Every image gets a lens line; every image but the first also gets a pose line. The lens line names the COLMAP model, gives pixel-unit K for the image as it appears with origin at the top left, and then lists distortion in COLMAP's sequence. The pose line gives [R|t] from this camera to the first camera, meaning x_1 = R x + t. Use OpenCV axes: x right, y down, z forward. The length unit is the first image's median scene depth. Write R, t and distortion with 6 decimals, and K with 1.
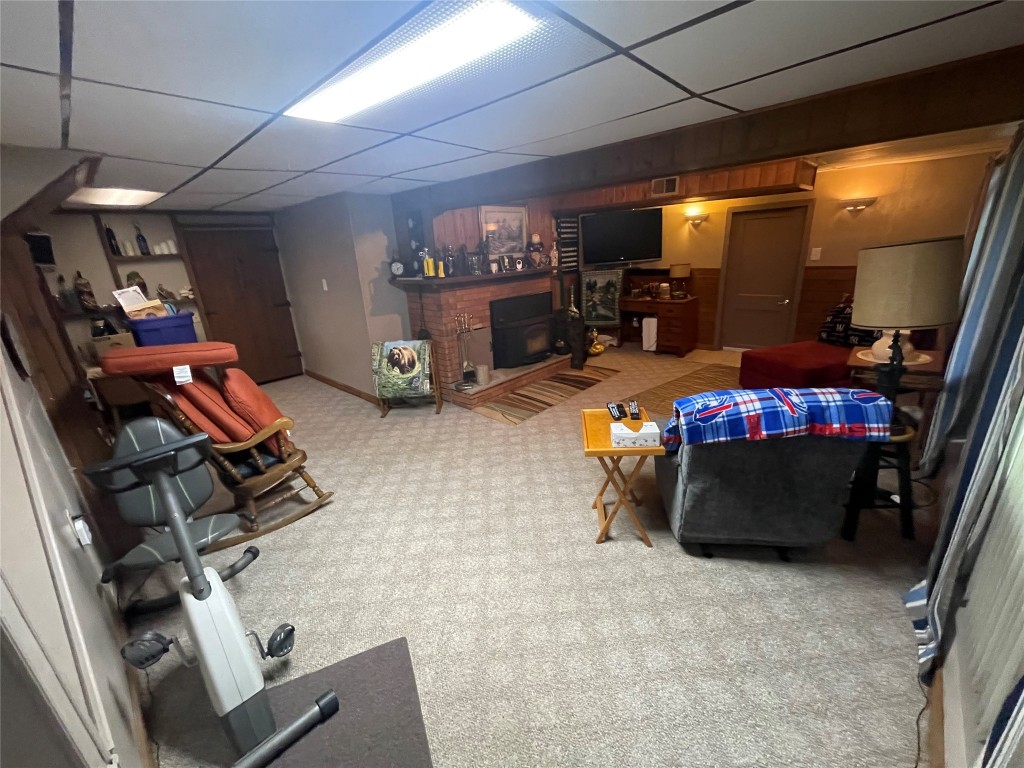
lens RADIAL K [[415.0, 0, 515.7], [0, 415.0, 386.4], [0, 0, 1]] dist [-0.000977, -0.000016]
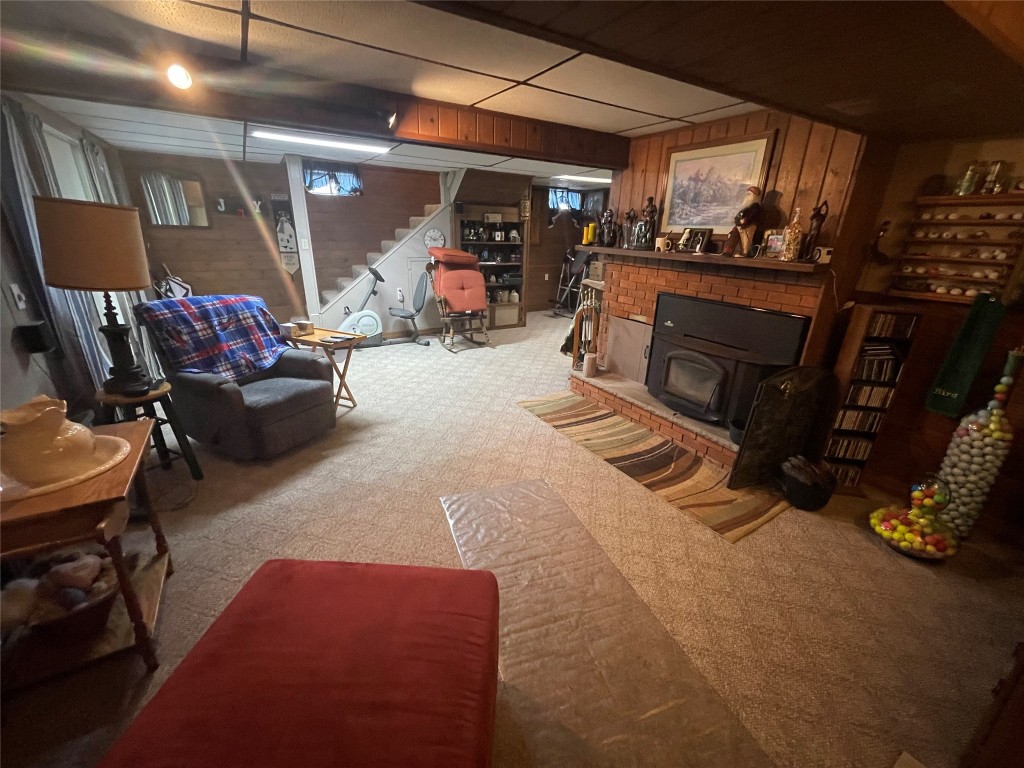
lens RADIAL K [[415.0, 0, 514.1], [0, 415.0, 383.5], [0, 0, 1]] dist [-0.000977, -0.000016]
pose [[-0.281641, 0.372431, -0.884293, 0.736459], [-0.319220, 0.832734, 0.452386, -0.333760], [0.904863, 0.409694, -0.115644, 0.968470]]
